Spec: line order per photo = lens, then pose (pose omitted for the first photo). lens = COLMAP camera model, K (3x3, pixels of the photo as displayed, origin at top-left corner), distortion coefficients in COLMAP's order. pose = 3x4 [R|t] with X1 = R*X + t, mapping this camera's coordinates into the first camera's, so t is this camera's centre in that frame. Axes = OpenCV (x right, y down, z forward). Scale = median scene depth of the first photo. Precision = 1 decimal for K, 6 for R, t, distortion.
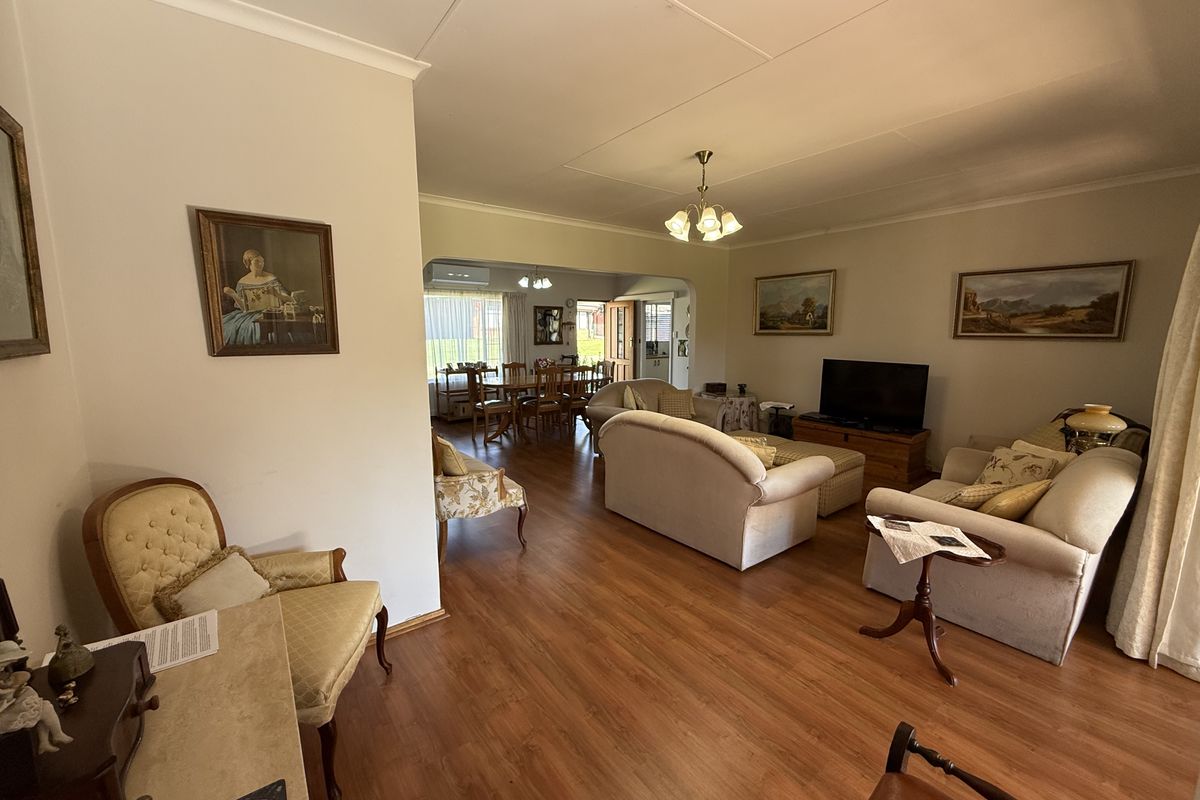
lens RADIAL K [[474.5, 0, 600.0], [0, 474.5, 400.0], [0, 0, 1]] dist [0.000248, 0.000087]
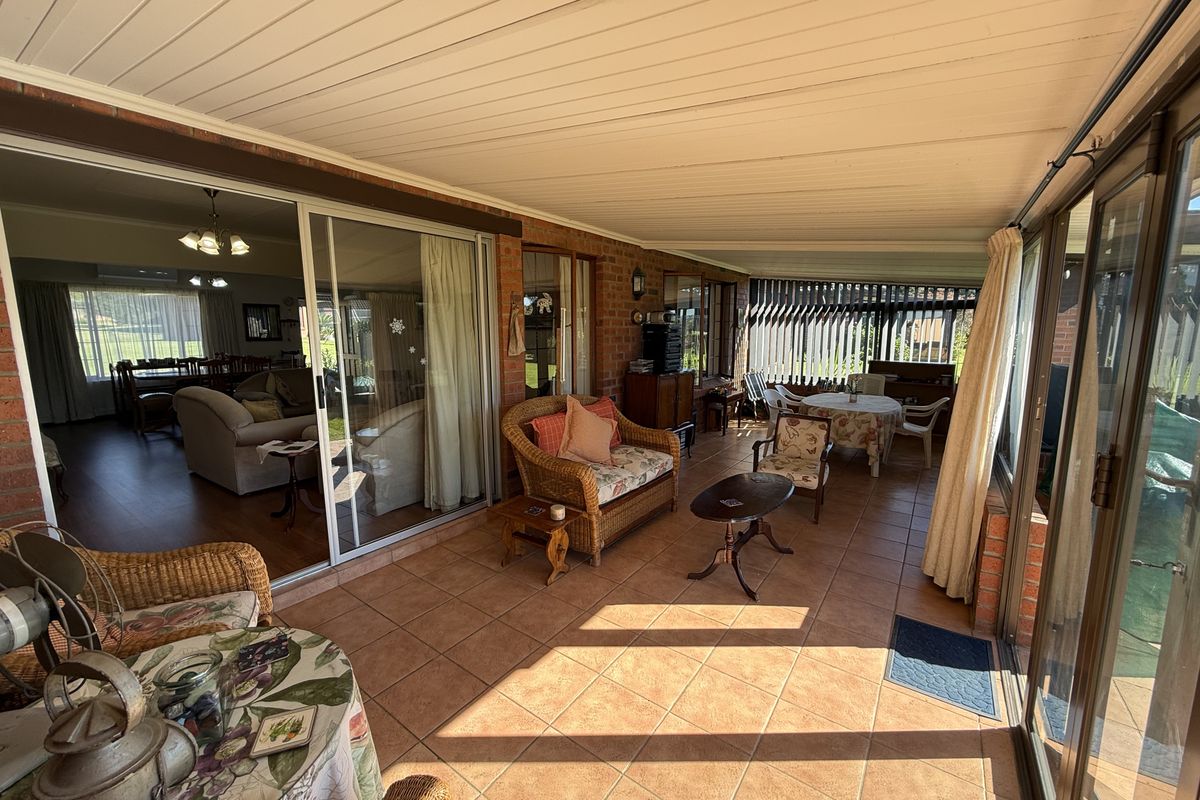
lens RADIAL K [[474.5, 0, 600.0], [0, 474.5, 400.0], [0, 0, 1]] dist [0.000248, 0.000087]
pose [[0.957856, -0.041389, 0.284252, 0.332421], [0.041891, 0.999113, 0.004317, 0.042430], [-0.284179, 0.007773, 0.958740, -0.225528]]
